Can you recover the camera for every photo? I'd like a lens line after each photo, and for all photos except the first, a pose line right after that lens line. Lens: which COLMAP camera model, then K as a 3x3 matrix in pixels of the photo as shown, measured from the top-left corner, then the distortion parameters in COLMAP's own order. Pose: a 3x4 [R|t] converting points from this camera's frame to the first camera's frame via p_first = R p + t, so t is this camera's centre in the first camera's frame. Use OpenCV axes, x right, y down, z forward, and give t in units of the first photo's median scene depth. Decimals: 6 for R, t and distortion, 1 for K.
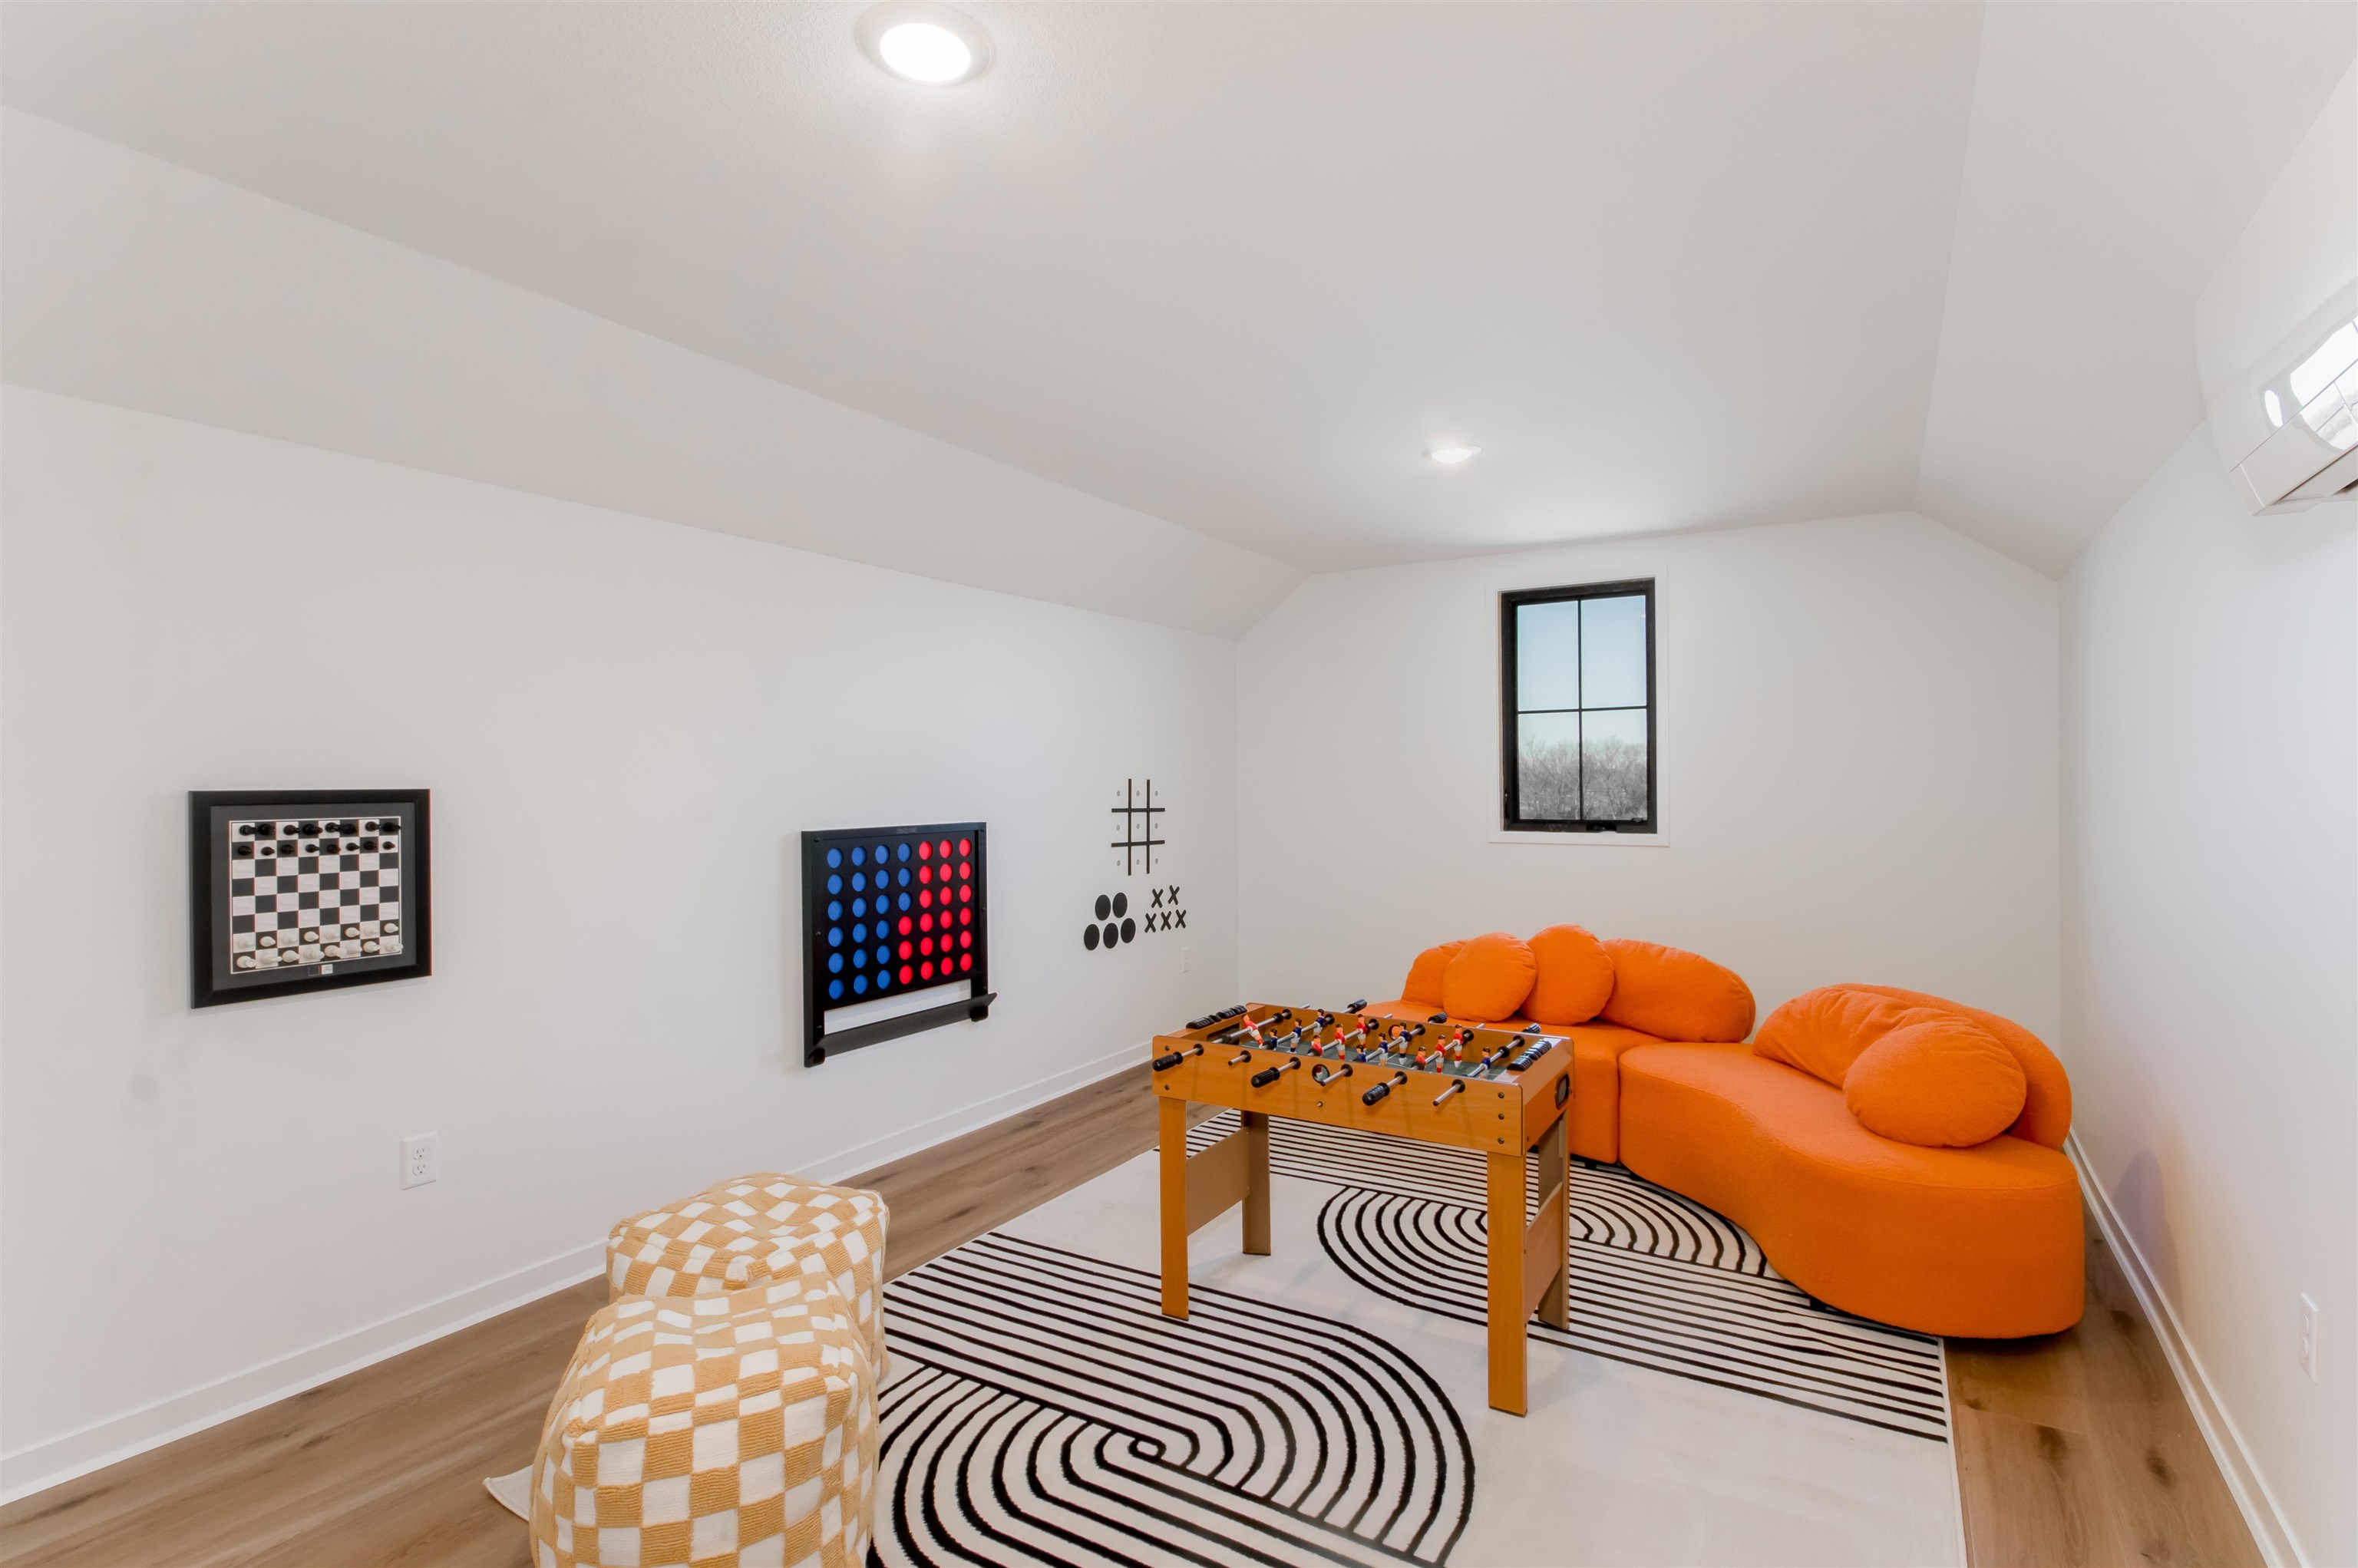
lens RADIAL K [[1130.0, 0, 1185.4], [0, 1130.0, 786.1], [0, 0, 1]] dist [0.002452, 0.000245]
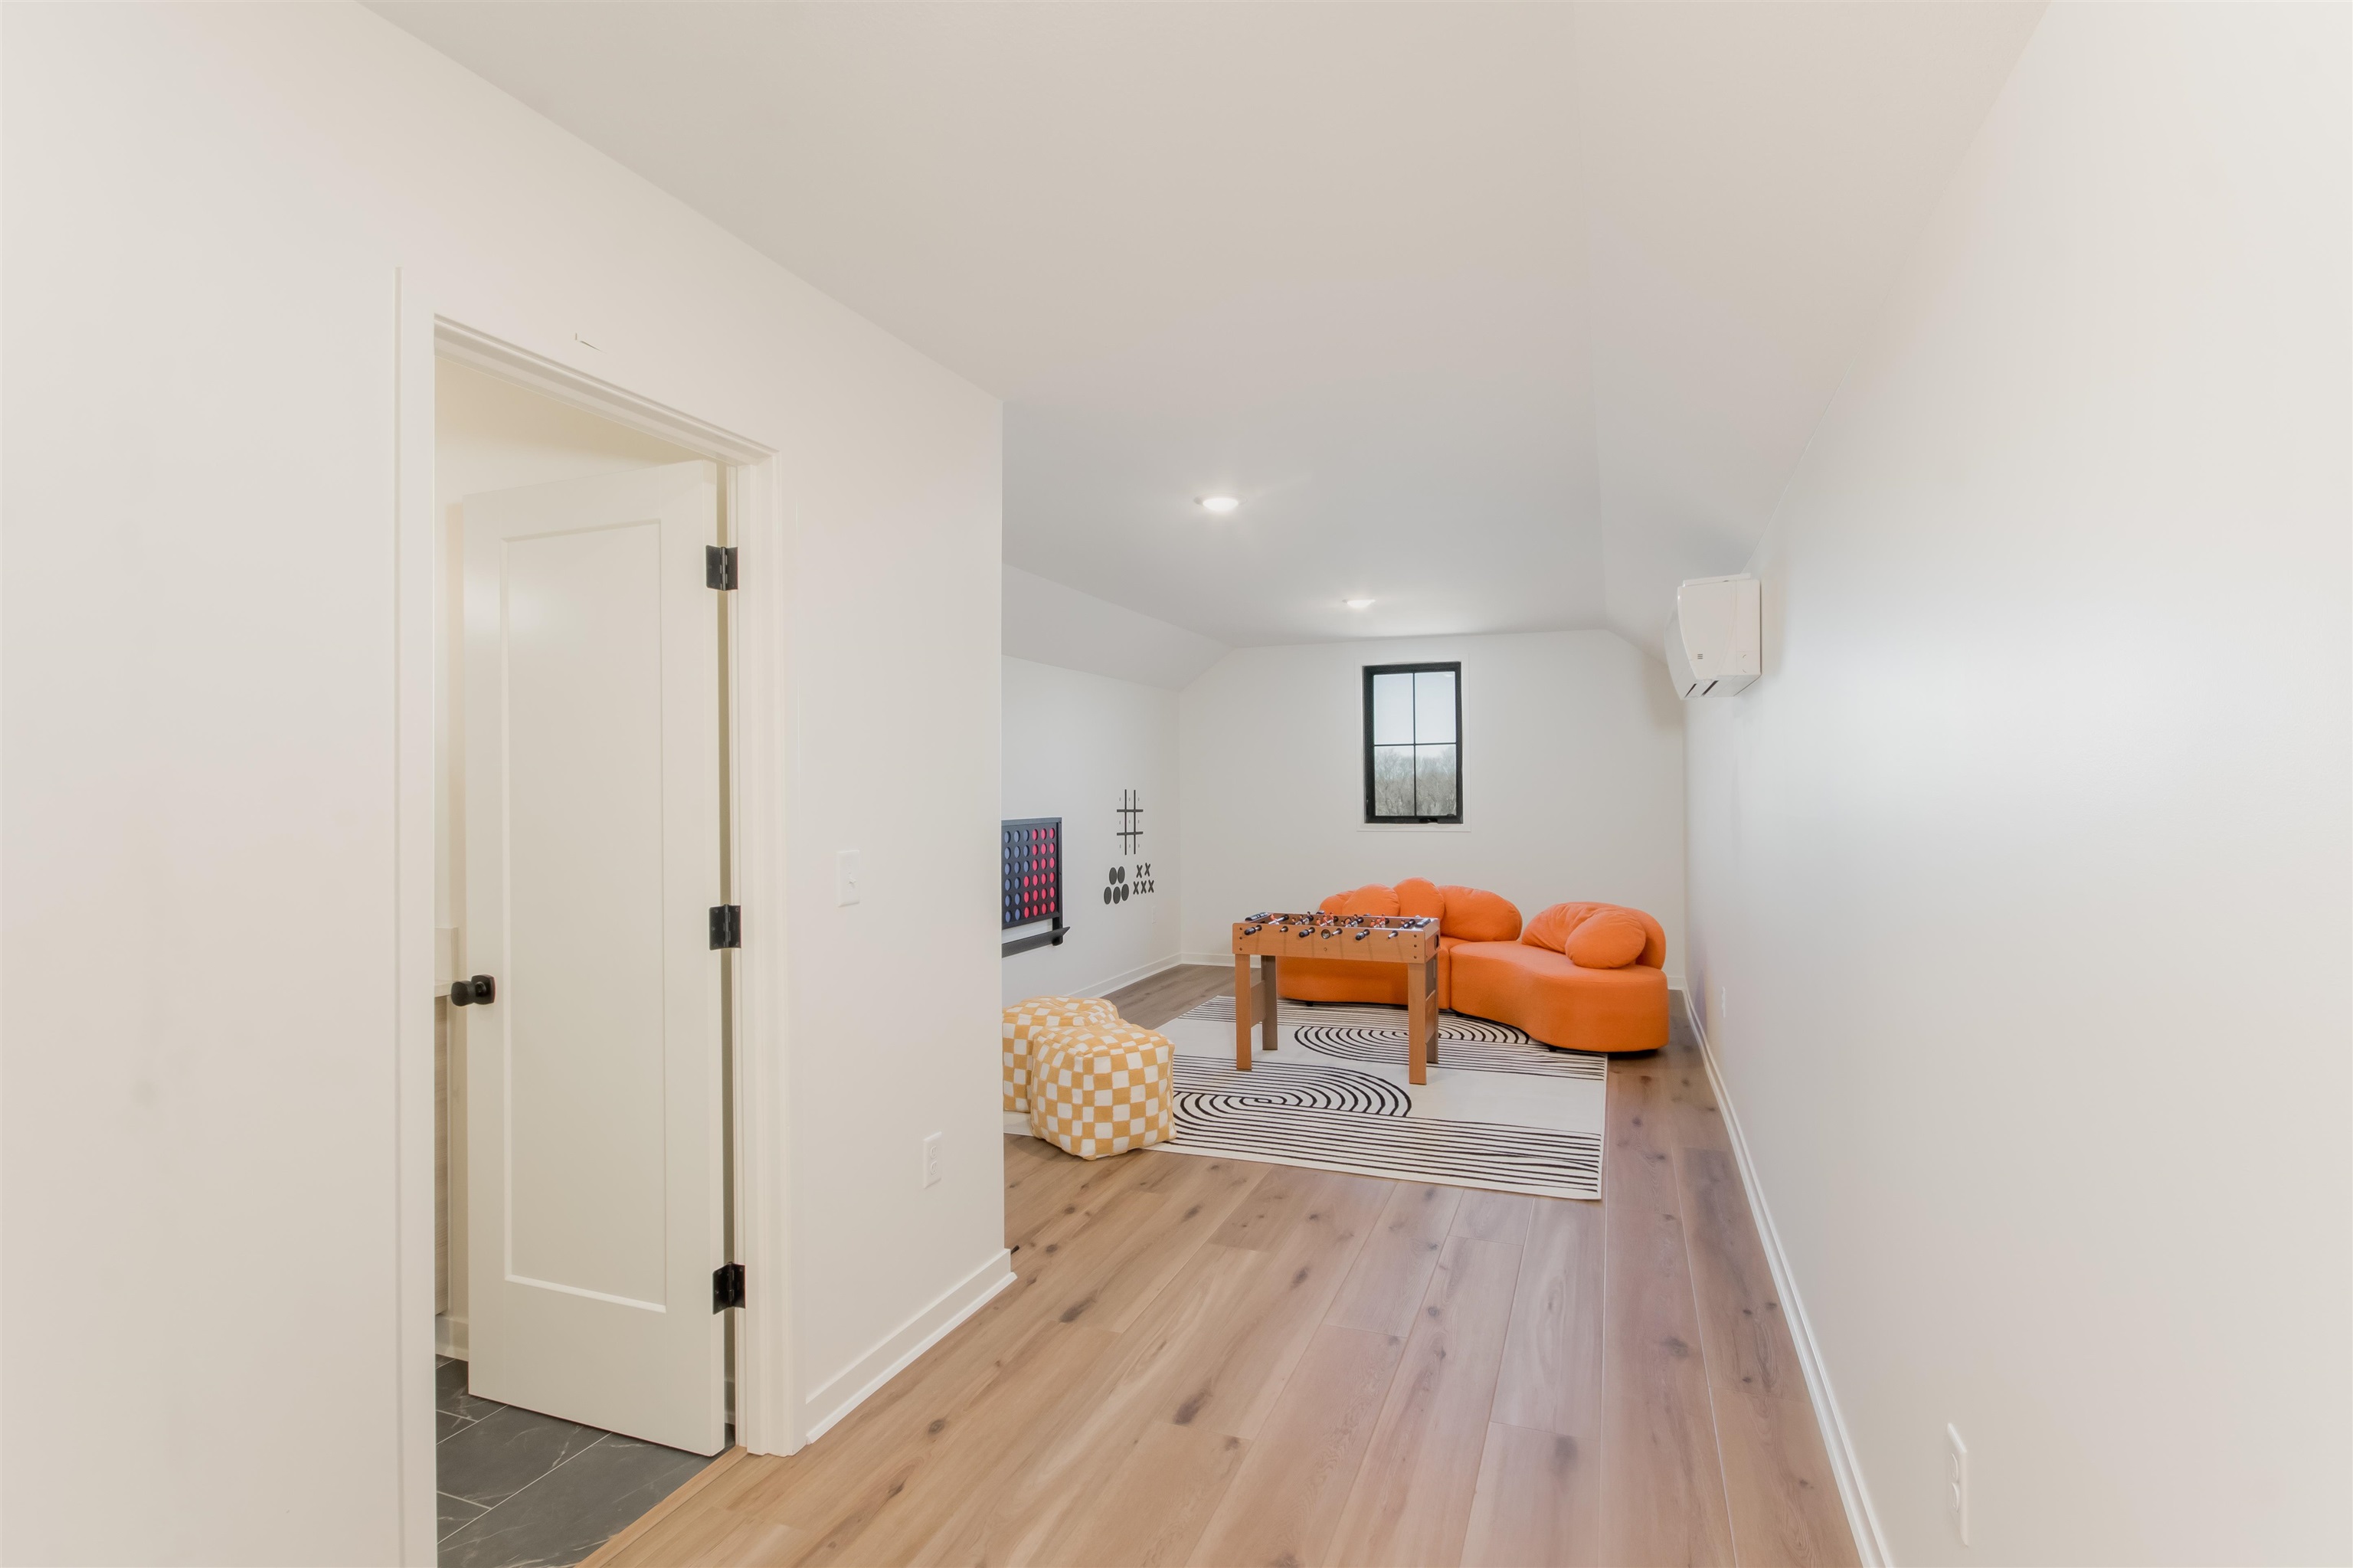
lens RADIAL K [[1127.7, 0, 1182.9], [0, 1127.7, 786.1], [0, 0, 1]] dist [0.002452, 0.000245]
pose [[0.983871, 0.000749, 0.178880, -0.296443], [0.000780, 0.999964, -0.008479, 0.002276], [-0.178880, 0.008482, 0.983834, -0.569470]]
